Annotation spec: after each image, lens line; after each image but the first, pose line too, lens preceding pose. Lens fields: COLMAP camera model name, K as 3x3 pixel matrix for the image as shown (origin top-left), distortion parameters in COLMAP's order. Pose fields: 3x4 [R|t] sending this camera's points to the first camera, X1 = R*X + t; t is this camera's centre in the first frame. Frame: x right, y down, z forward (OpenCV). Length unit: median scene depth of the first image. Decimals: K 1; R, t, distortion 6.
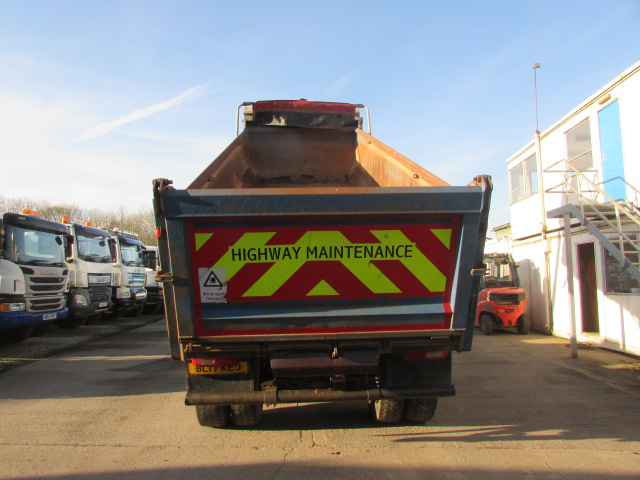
lens RADIAL K [[444.0, 0, 305.6], [0, 444.0, 238.2], [0, 0, 1]] dist [-0.035579, 0.011095]
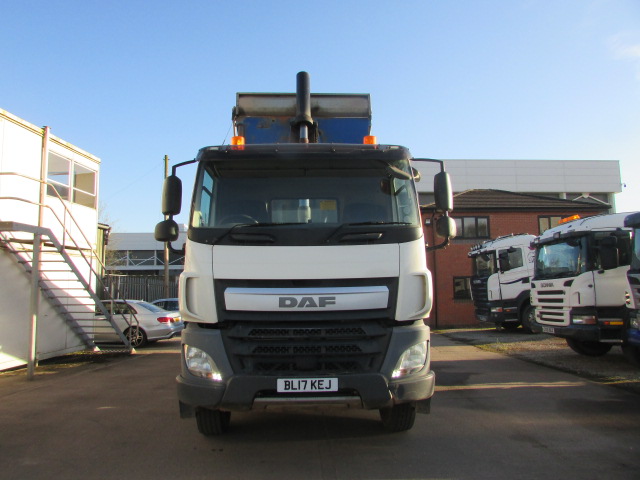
lens RADIAL K [[444.0, 0, 325.7], [0, 444.0, 243.4], [0, 0, 1]] dist [-0.035579, 0.011095]
pose [[0.024302, -0.114571, -0.993118, -0.575022], [0.096658, 0.989026, -0.111734, 0.338145], [0.995021, -0.093278, 0.035110, 3.735327]]
